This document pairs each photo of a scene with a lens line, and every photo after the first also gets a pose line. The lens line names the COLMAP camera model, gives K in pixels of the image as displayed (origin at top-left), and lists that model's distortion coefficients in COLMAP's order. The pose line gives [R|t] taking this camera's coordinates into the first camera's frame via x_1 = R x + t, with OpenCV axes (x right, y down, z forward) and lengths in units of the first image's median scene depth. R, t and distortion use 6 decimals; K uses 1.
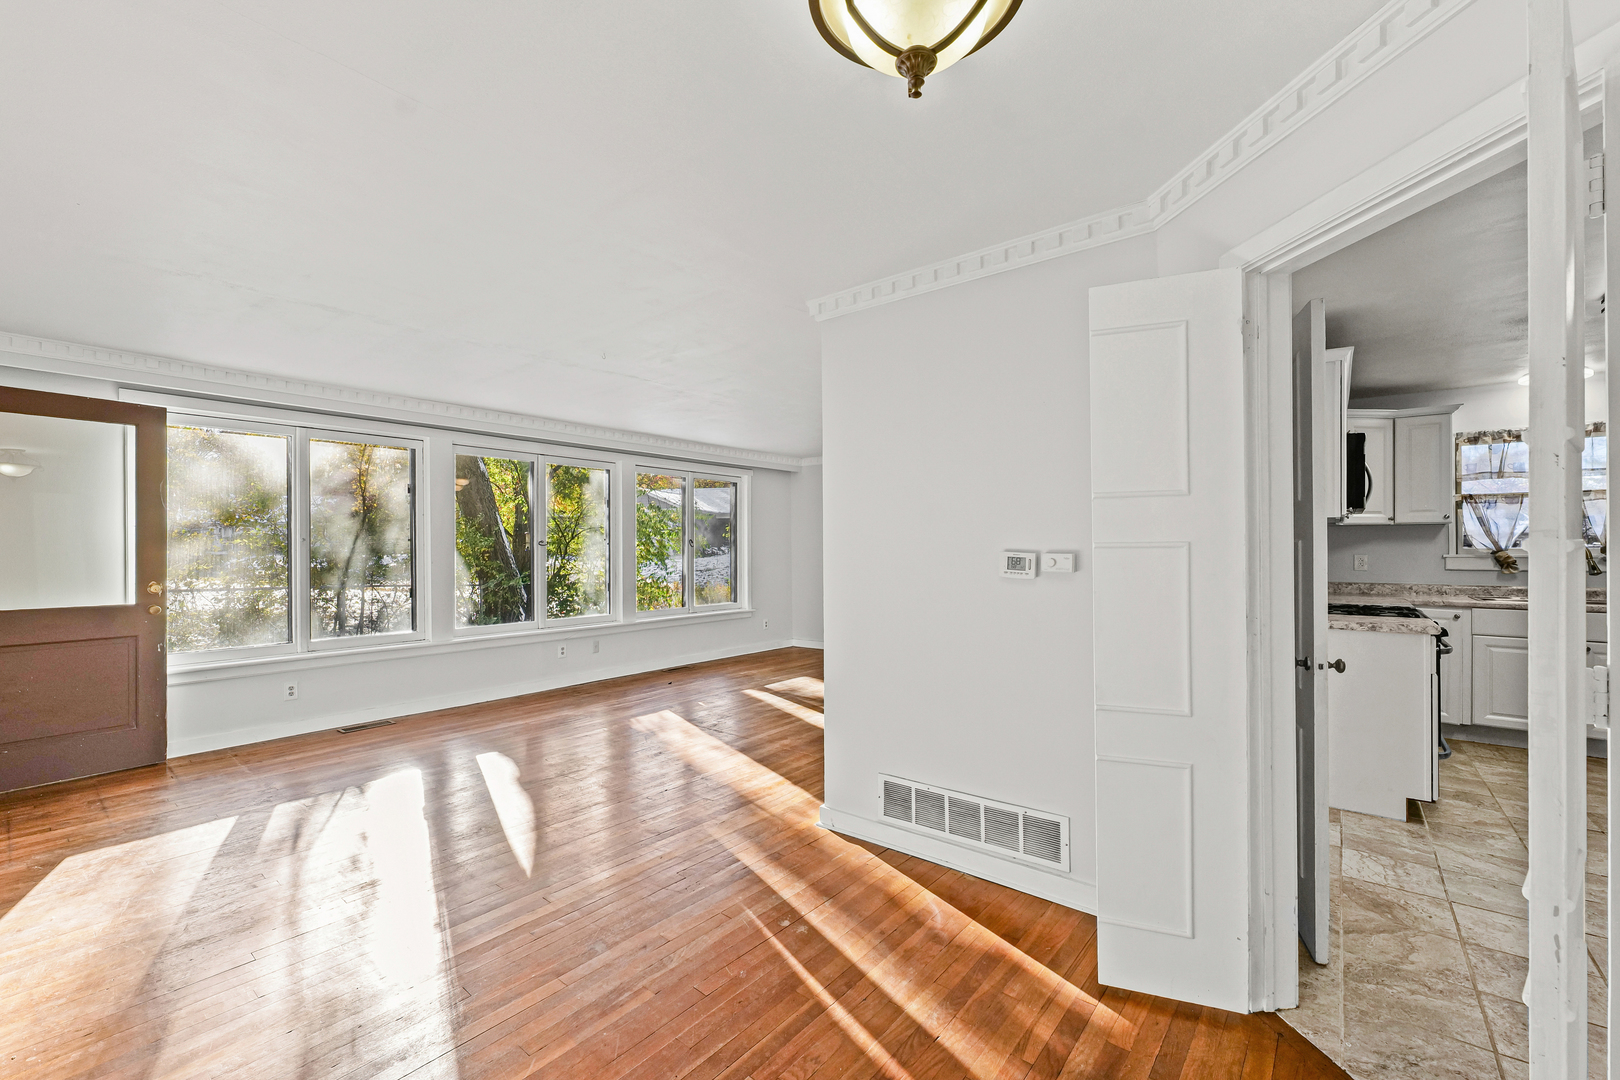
lens RADIAL K [[667.6, 0, 810.5], [0, 667.6, 543.4], [0, 0, 1]] dist [-0.000531, -0.000426]
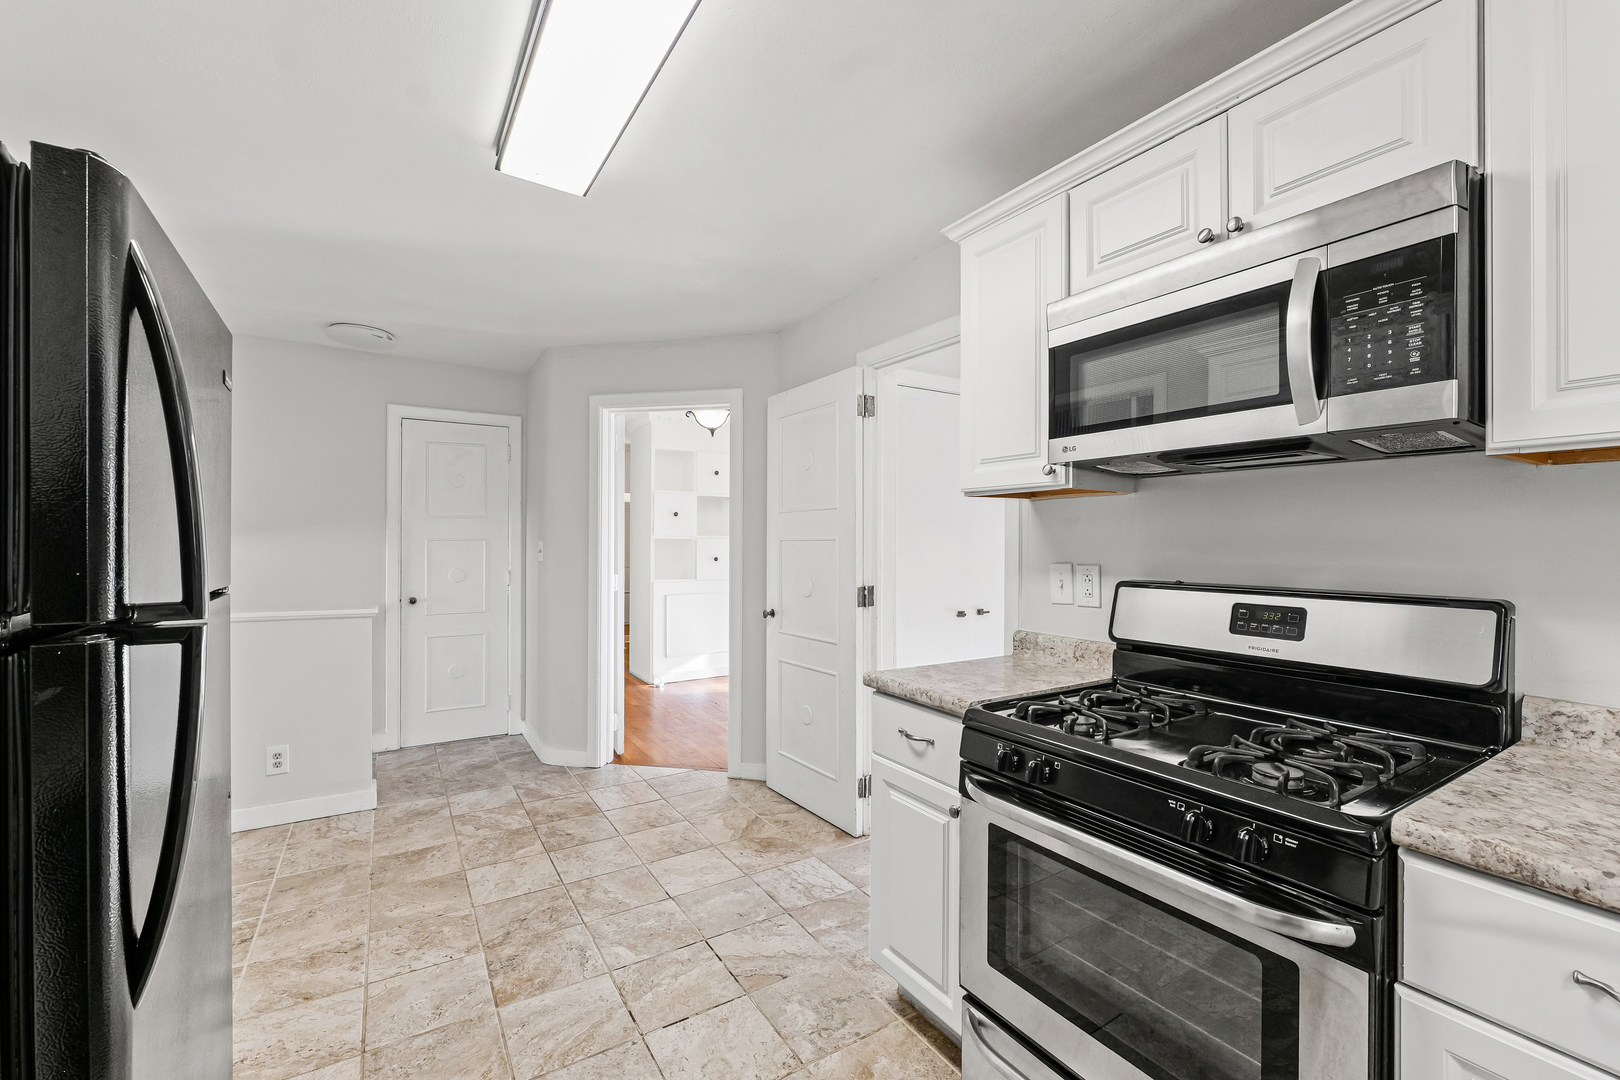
lens RADIAL K [[667.6, 0, 810.5], [0, 667.6, 543.4], [0, 0, 1]] dist [-0.000531, -0.000426]
pose [[-0.328788, 0.002532, -0.944400, 0.979214], [0.002130, 0.999996, 0.001940, 0.002201], [0.944401, -0.001374, -0.328792, 0.734132]]
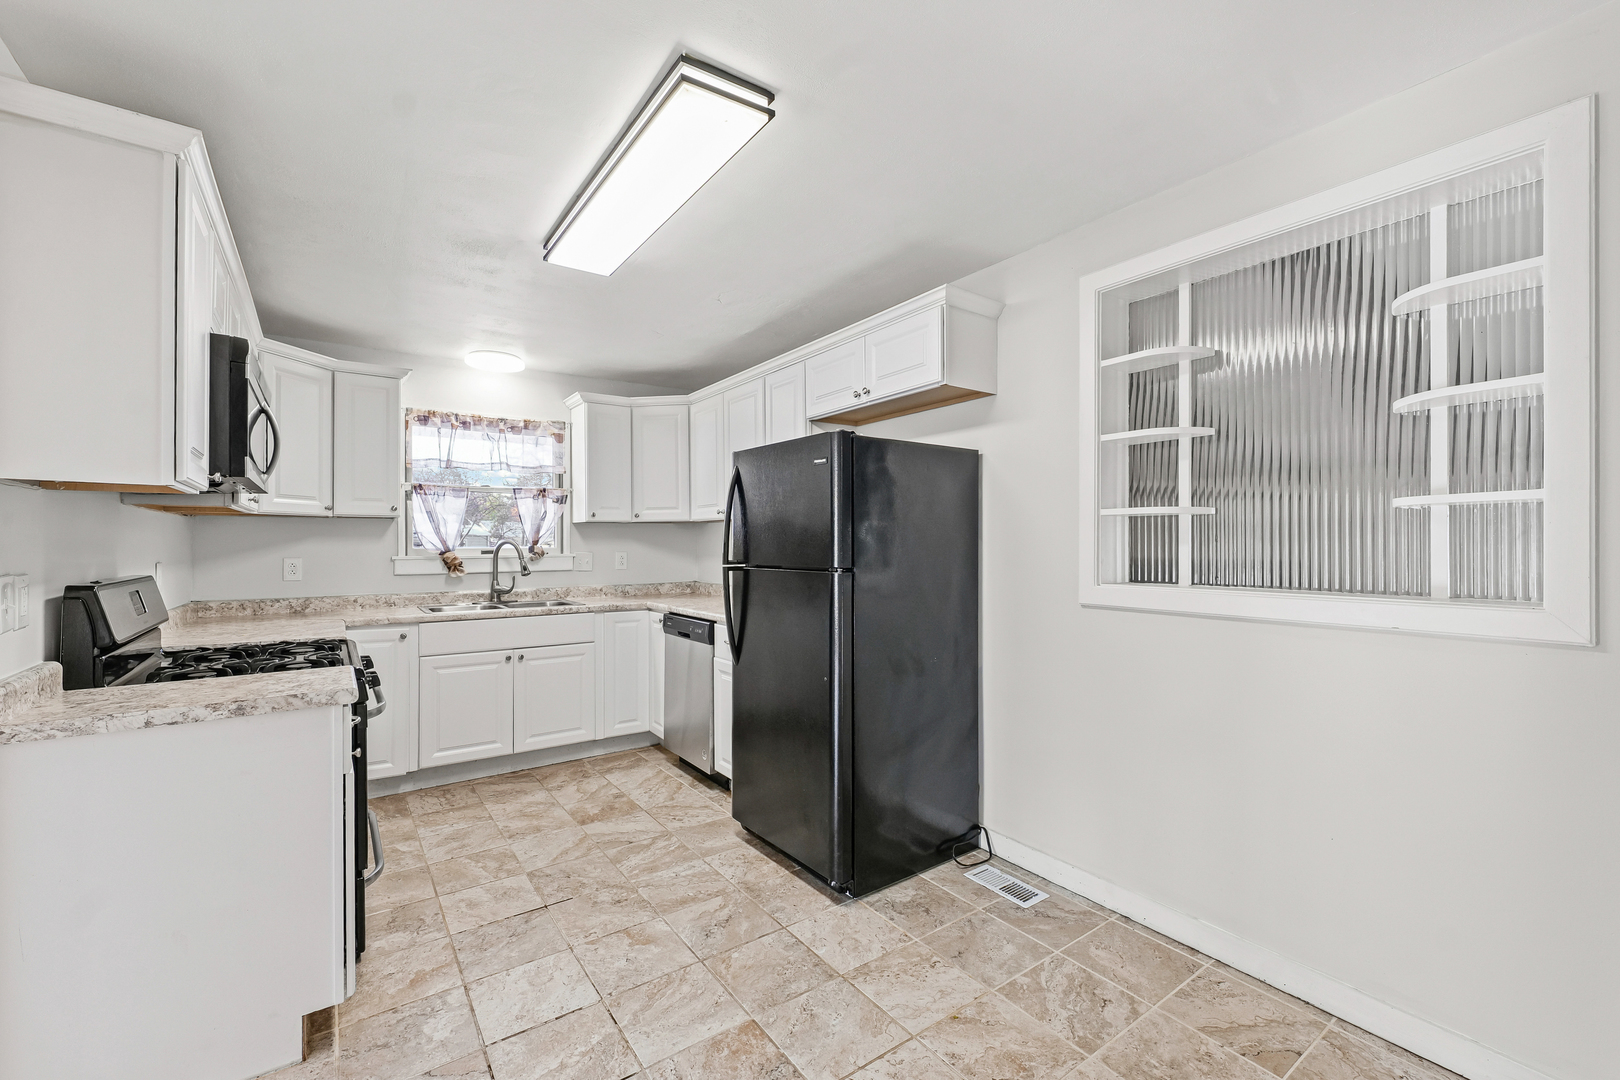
lens RADIAL K [[687.1, 0, 806.2], [0, 687.1, 542.9], [0, 0, 1]] dist [0.000697, -0.000244]
pose [[0.288493, 0.003293, 0.957476, 0.313217], [-0.001469, 0.999994, -0.002997, 0.002428], [-0.957481, -0.000542, 0.288496, 0.296403]]
